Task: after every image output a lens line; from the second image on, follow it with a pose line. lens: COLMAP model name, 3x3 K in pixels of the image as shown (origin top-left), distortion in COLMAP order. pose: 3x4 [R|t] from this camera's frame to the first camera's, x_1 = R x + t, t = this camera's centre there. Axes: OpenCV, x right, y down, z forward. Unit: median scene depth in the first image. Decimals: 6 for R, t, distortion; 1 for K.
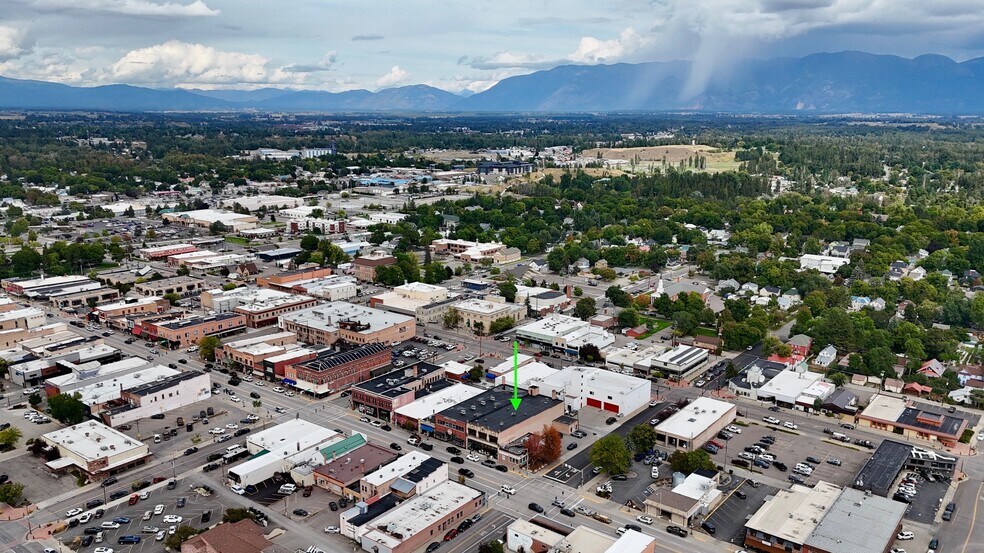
lens RADIAL K [[782.3, 0, 485.2], [0, 782.3, 277.7], [0, 0, 1]] dist [0.072631, -0.015346]
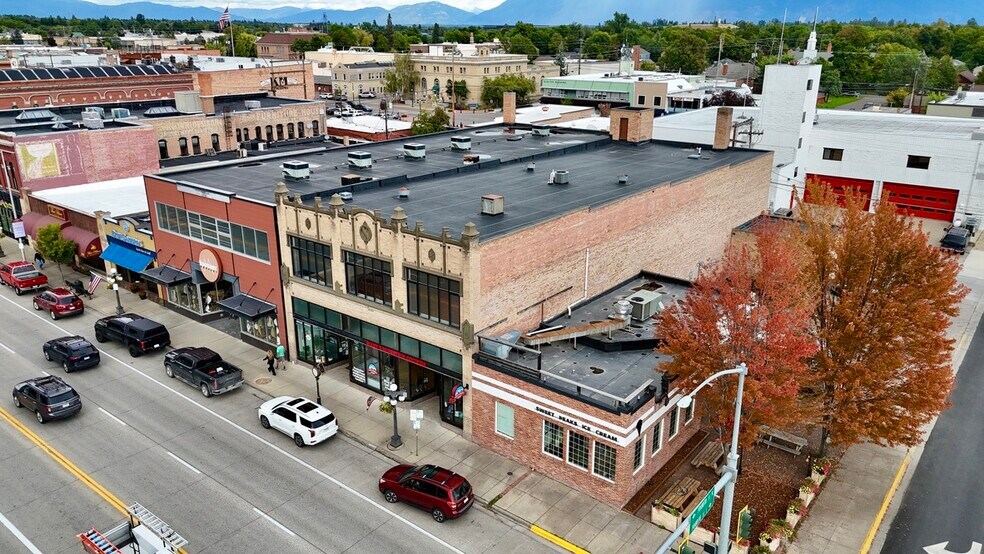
lens RADIAL K [[726.2, 0, 493.4], [0, 726.2, 276.2], [0, 0, 1]] dist [0.077010, -0.074969]
pose [[0.999995, 0.001367, -0.002742, 0.019414], [-0.001041, 0.993293, 0.115616, 0.167873], [0.002882, -0.115612, 0.993290, 0.778365]]
